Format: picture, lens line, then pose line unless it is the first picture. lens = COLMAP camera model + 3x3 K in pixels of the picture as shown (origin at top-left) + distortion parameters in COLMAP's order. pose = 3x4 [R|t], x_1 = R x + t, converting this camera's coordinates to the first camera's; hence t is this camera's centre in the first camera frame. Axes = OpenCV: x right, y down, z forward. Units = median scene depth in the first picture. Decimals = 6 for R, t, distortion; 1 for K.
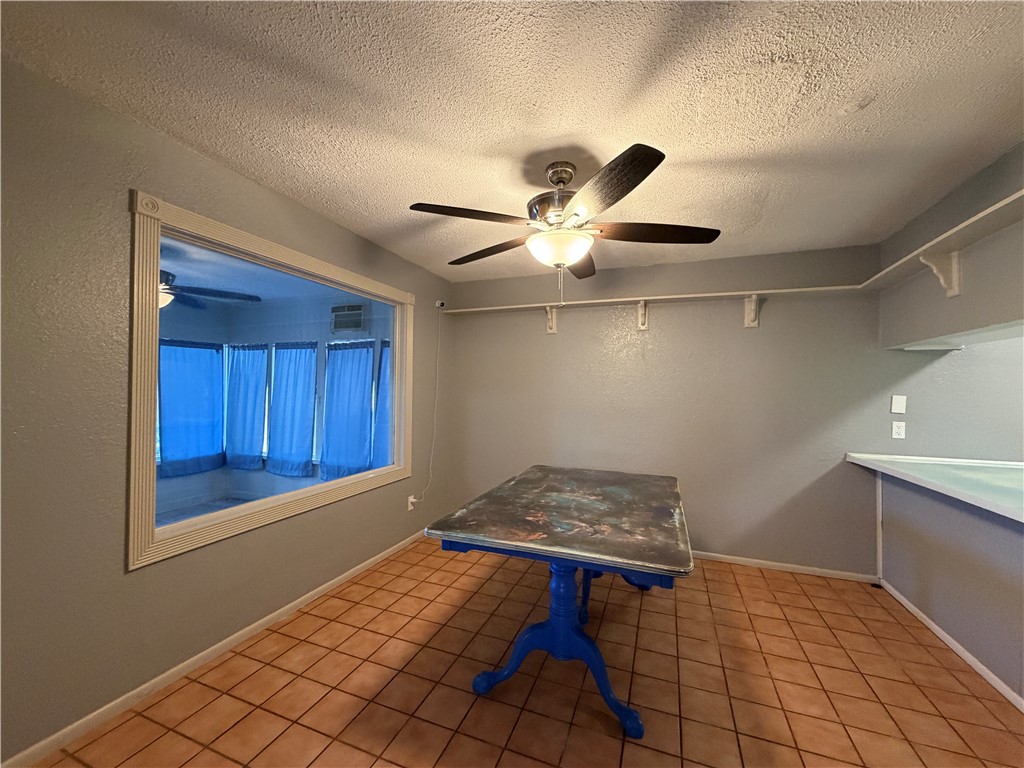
lens RADIAL K [[408.5, 0, 510.2], [0, 408.5, 386.1], [0, 0, 1]] dist [0.000611, 0.000051]
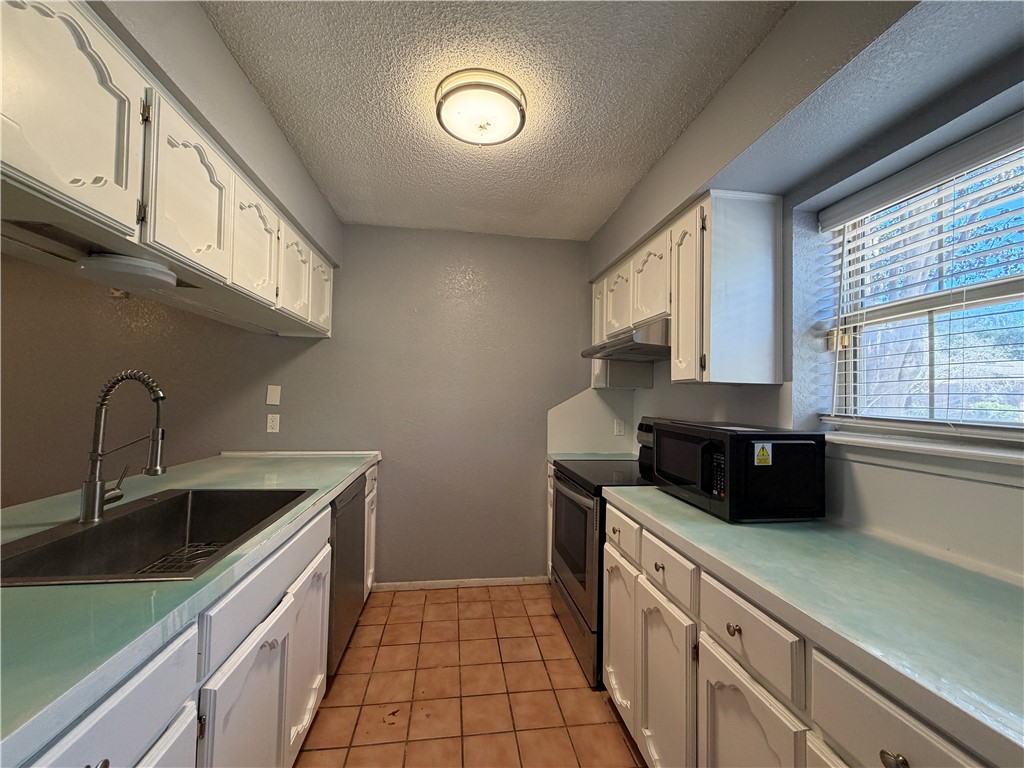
lens RADIAL K [[408.5, 0, 509.1], [0, 408.5, 385.3], [0, 0, 1]] dist [0.000611, 0.000051]
pose [[0.874716, 0.011793, 0.484492, 1.207748], [-0.010056, 0.999930, -0.006185, 0.028528], [-0.484531, 0.000539, 0.874774, -0.063349]]
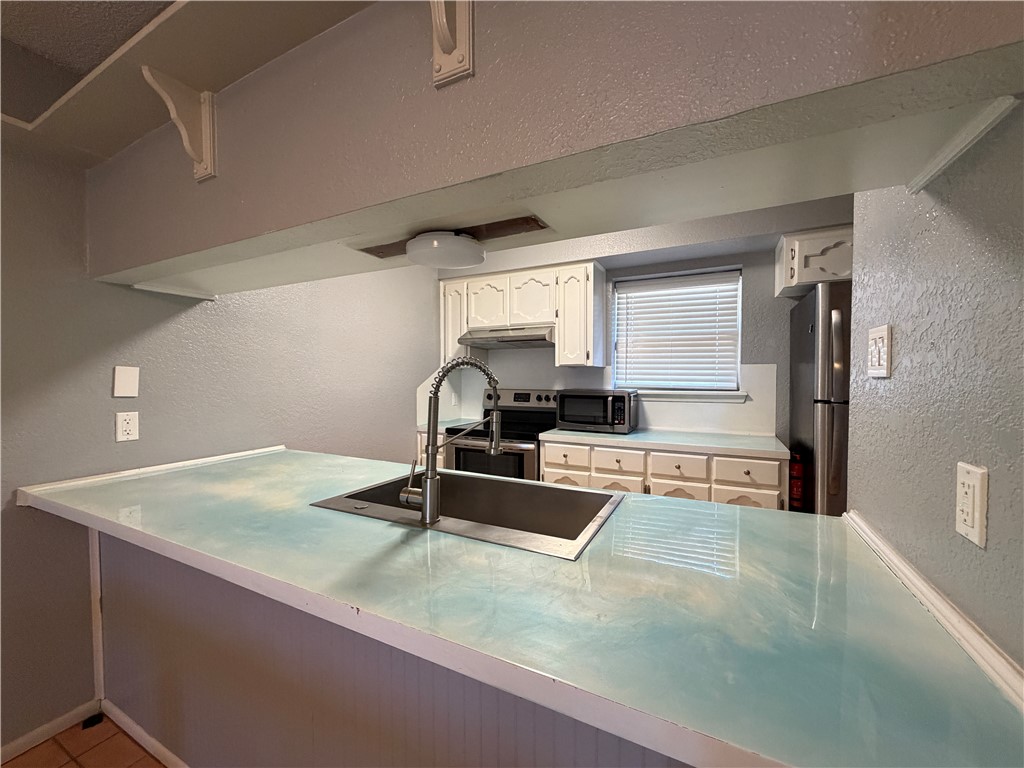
lens RADIAL K [[408.5, 0, 508.9], [0, 408.5, 384.7], [0, 0, 1]] dist [0.000611, 0.000051]
pose [[0.103920, -0.038849, 0.993827, 0.543667], [-0.010436, 0.999139, 0.040148, 0.025300], [-0.994531, -0.014544, 0.103425, 0.507488]]
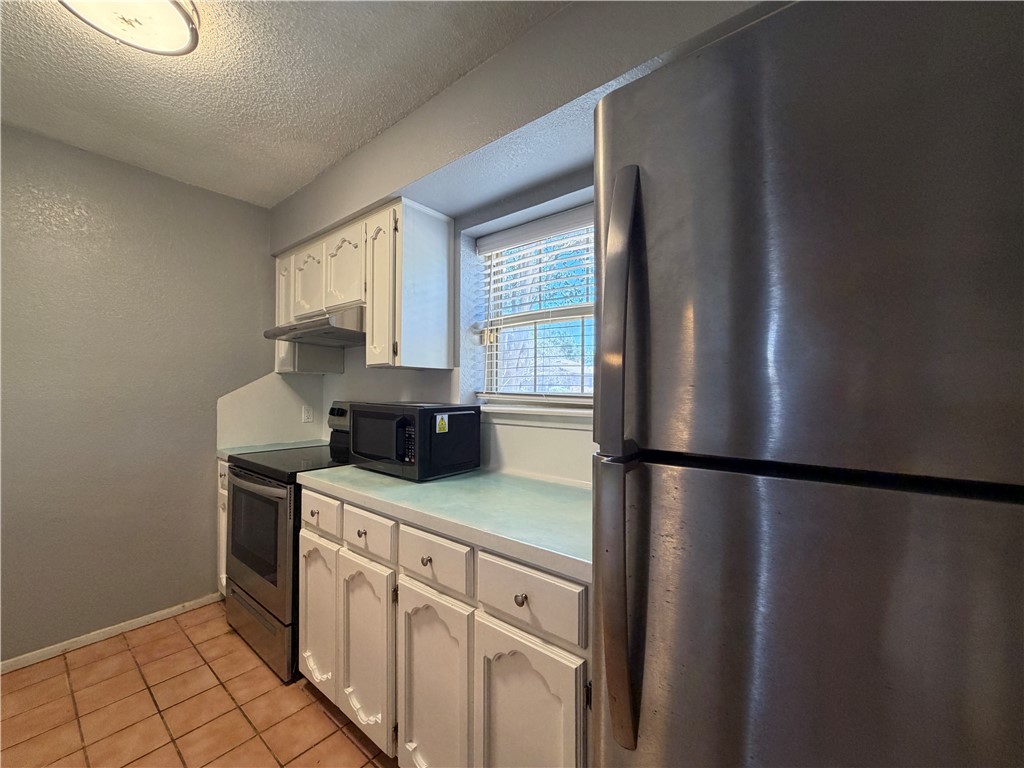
lens RADIAL K [[408.5, 0, 509.5], [0, 408.5, 384.6], [0, 0, 1]] dist [0.000611, 0.000051]
pose [[0.309133, -0.004800, 0.951007, 1.150209], [-0.012369, 0.999882, 0.009068, 0.041688], [-0.950938, -0.014567, 0.309037, -0.068714]]
